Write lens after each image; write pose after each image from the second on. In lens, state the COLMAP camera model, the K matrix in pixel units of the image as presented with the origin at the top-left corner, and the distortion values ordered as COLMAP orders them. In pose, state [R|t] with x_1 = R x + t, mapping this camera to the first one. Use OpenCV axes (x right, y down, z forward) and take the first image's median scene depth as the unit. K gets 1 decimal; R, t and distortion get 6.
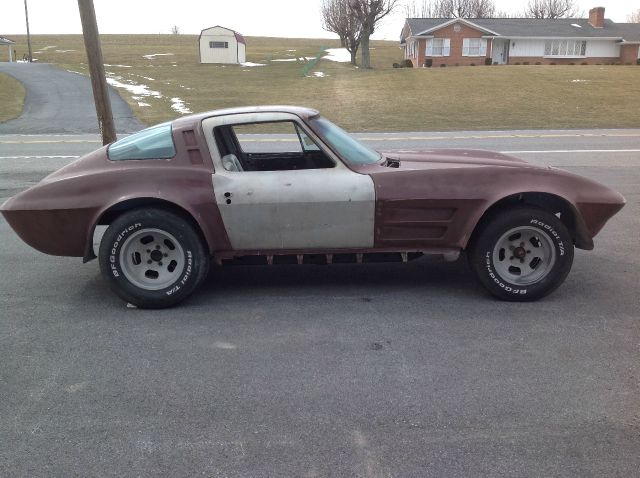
lens RADIAL K [[616.5, 0, 320.0], [0, 616.5, 239.0], [0, 0, 1]] dist [0.096393, -0.194561]
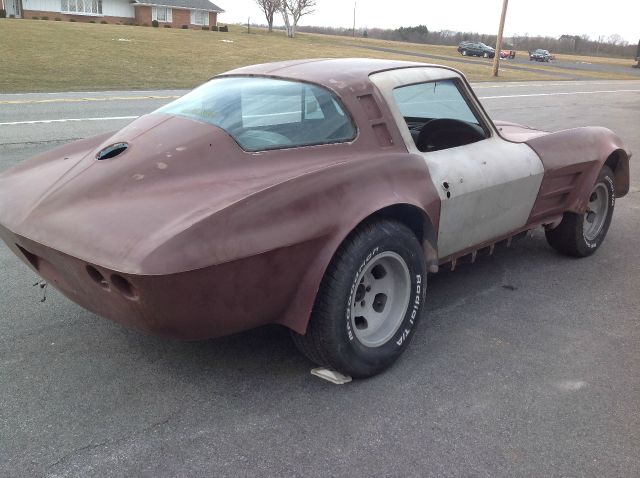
lens RADIAL K [[616.5, 0, 320.0], [0, 616.5, 239.0], [0, 0, 1]] dist [0.096393, -0.194561]
pose [[0.718716, -0.171761, 0.673754, -0.710586], [0.130391, 0.985111, 0.112043, -0.104805], [-0.682968, 0.007324, 0.730412, 0.554327]]
